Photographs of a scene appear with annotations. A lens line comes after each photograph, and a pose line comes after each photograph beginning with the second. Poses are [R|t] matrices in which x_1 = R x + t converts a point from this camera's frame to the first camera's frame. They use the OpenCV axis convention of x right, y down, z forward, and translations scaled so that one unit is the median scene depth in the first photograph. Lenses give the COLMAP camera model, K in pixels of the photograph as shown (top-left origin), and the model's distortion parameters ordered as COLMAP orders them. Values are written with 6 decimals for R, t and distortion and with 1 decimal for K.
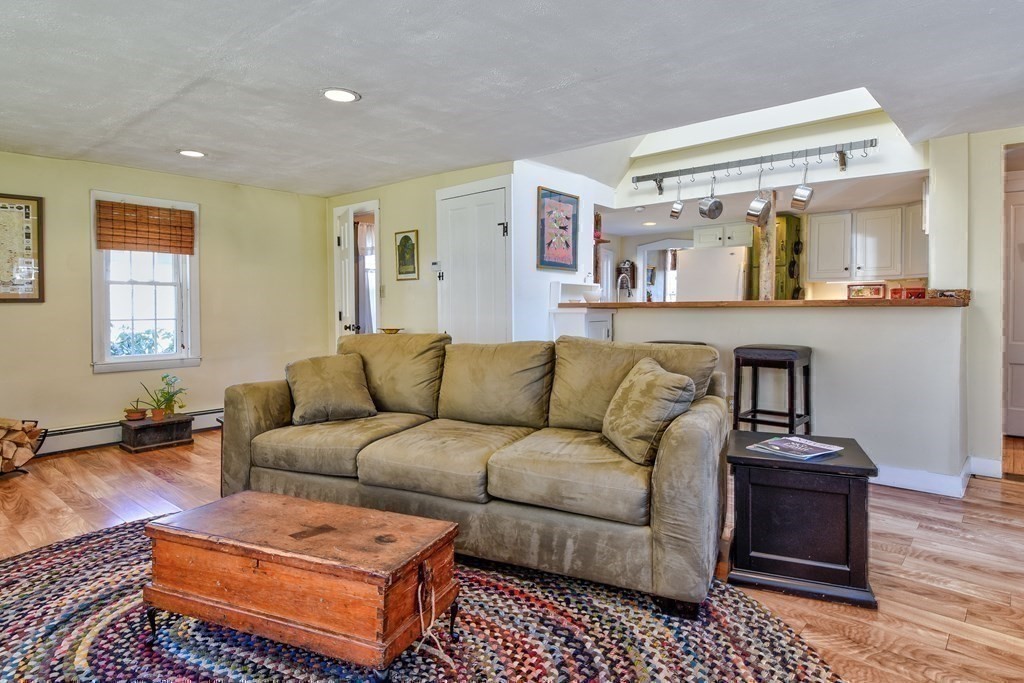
lens RADIAL K [[560.7, 0, 528.0], [0, 560.7, 308.7], [0, 0, 1]] dist [-0.000045, -0.000876]
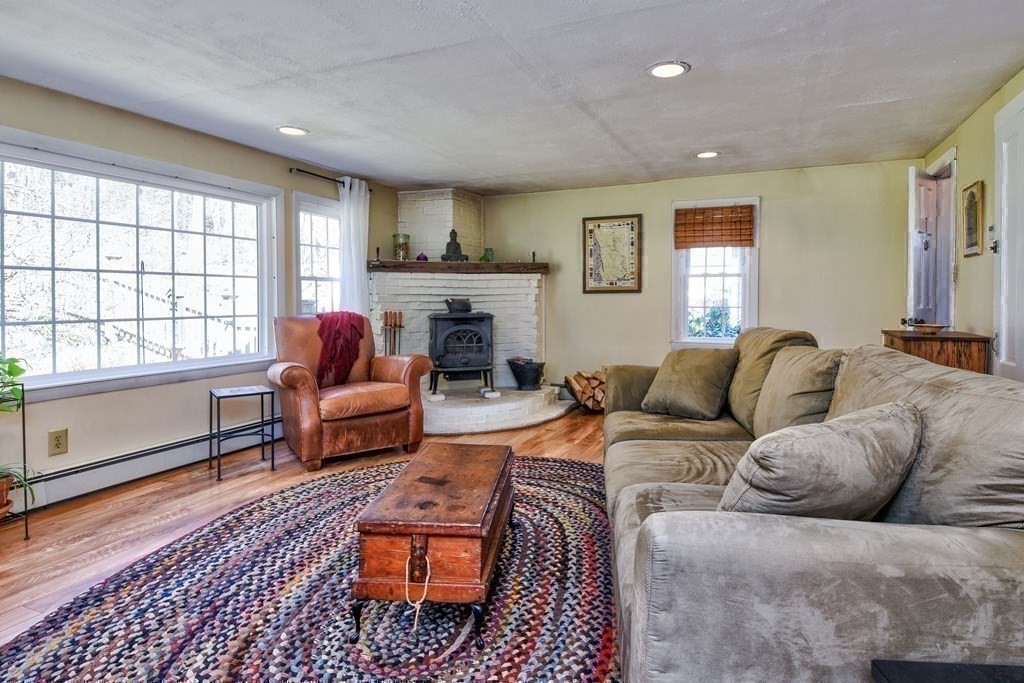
lens RADIAL K [[560.7, 0, 528.0], [0, 560.7, 308.7], [0, 0, 1]] dist [-0.000045, -0.000876]
pose [[0.307812, 0.020622, -0.951224, 0.308765], [-0.002779, 0.999780, 0.020776, 0.000259], [0.951443, -0.003752, 0.307802, 0.310101]]
